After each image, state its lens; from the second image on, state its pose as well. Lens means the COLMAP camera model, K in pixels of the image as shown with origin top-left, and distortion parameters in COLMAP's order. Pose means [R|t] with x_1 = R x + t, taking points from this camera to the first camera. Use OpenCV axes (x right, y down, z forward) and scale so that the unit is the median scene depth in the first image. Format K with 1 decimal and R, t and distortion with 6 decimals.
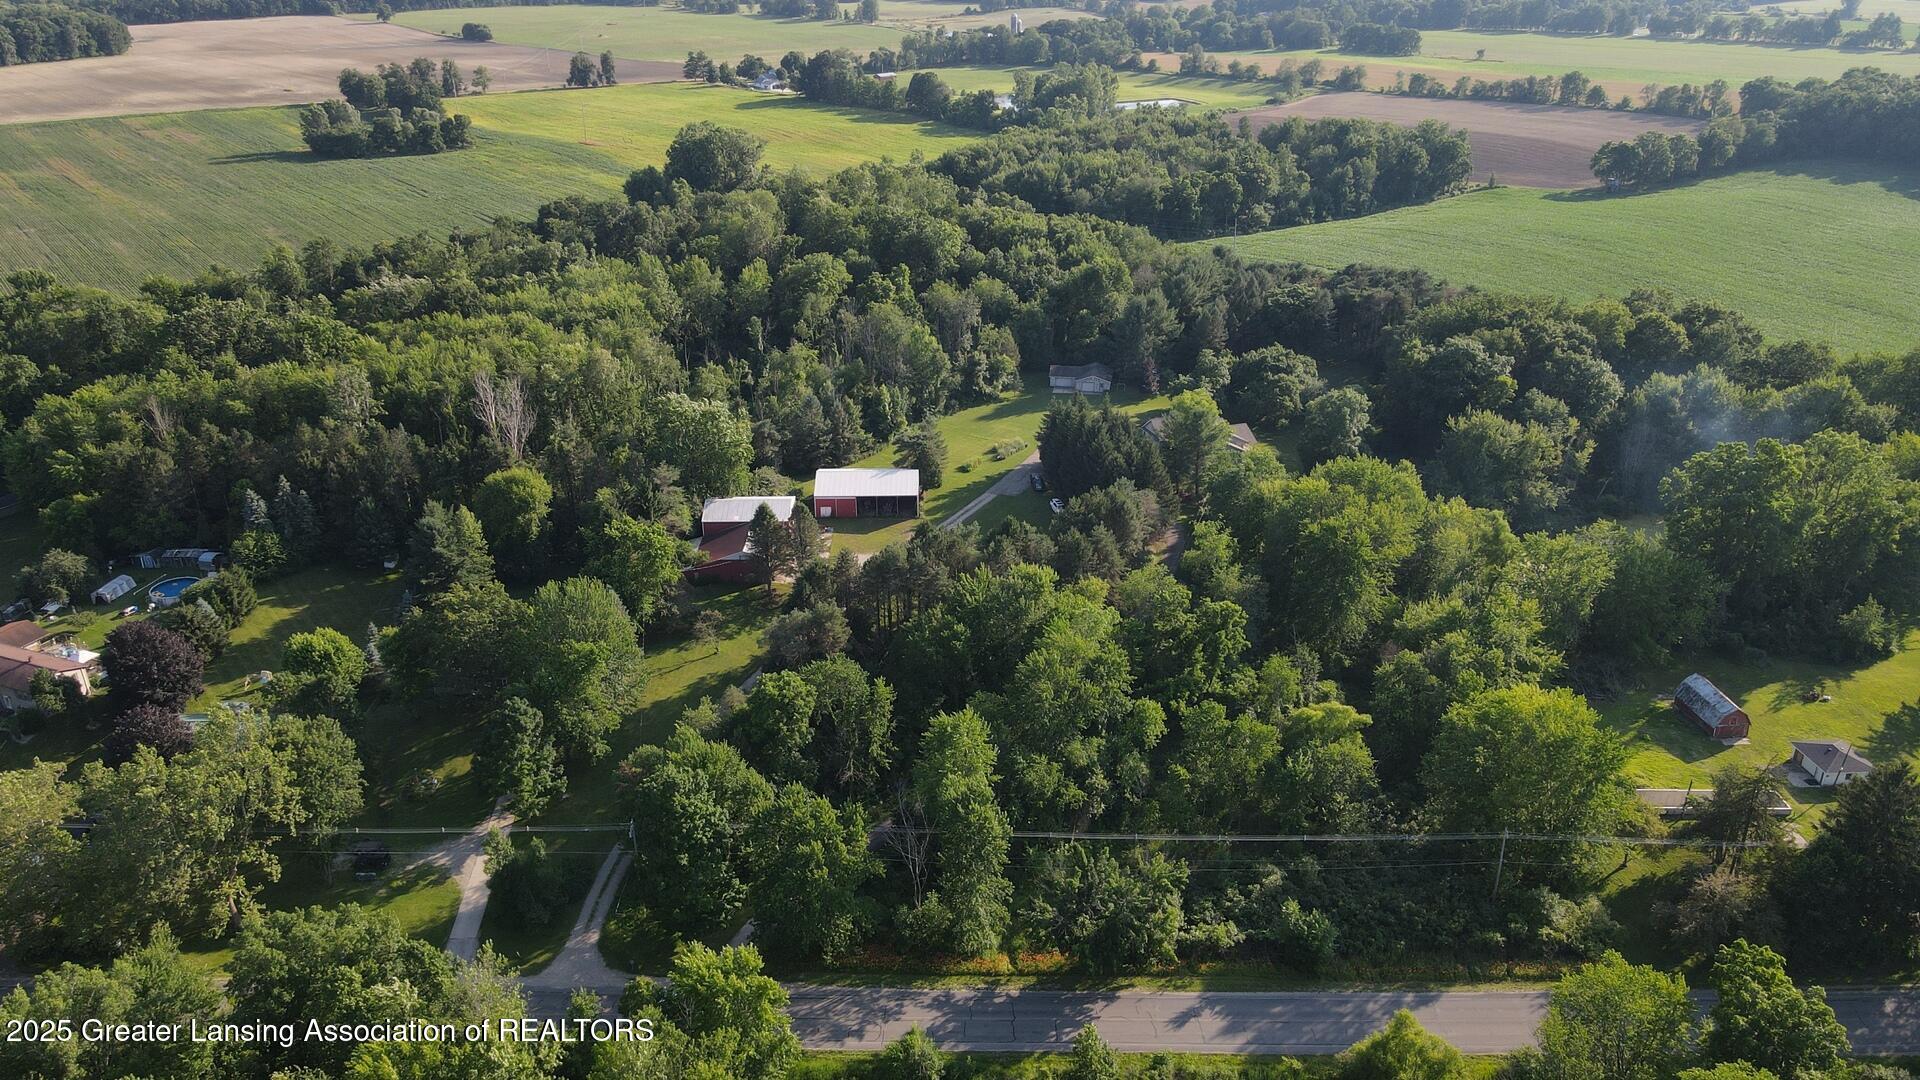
lens RADIAL K [[1354.0, 0, 960.0], [0, 1354.0, 540.0], [0, 0, 1]] dist [0.006892, 0.005728]
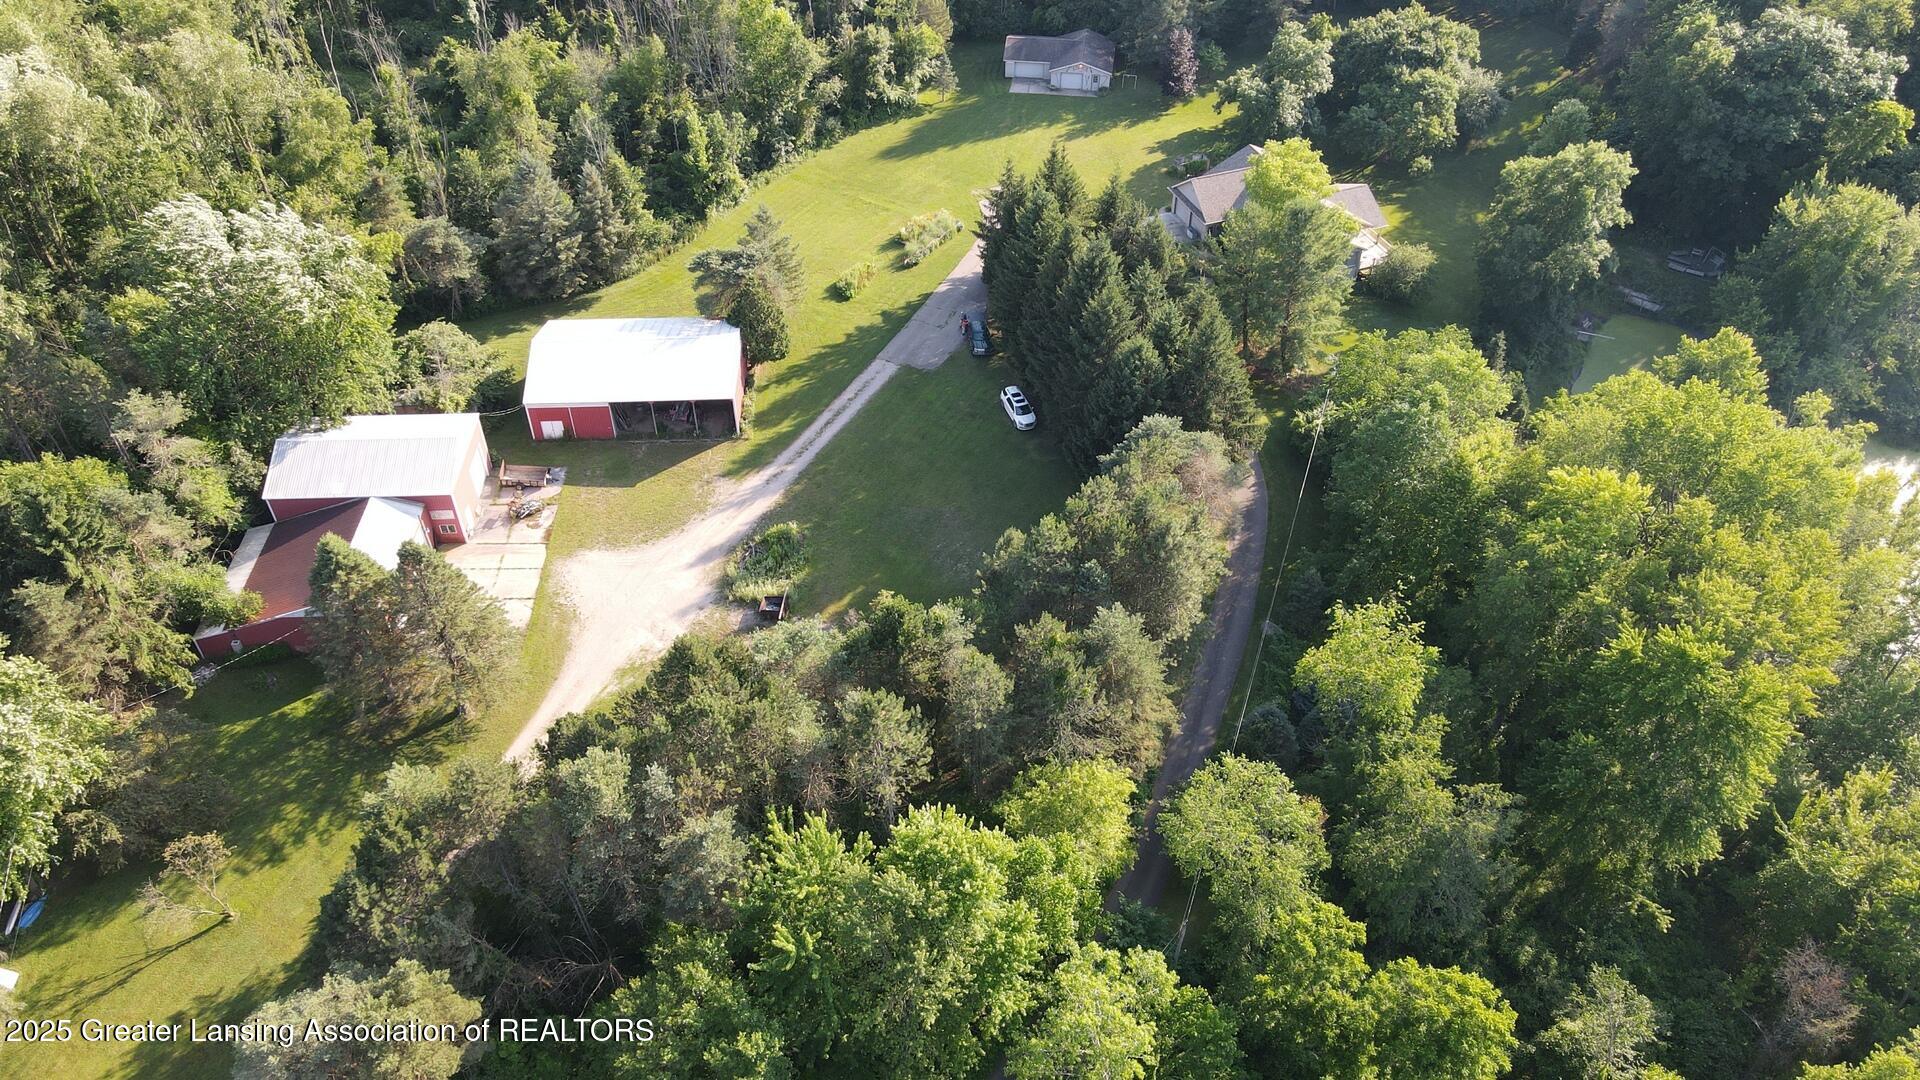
lens RADIAL K [[1354.0, 0, 960.0], [0, 1354.0, 540.0], [0, 0, 1]] dist [0.006892, 0.005728]
pose [[0.999549, -0.018840, 0.023406, 0.035582], [0.010602, 0.950042, 0.311941, -0.126005], [-0.028113, -0.311552, 0.949813, 0.465700]]
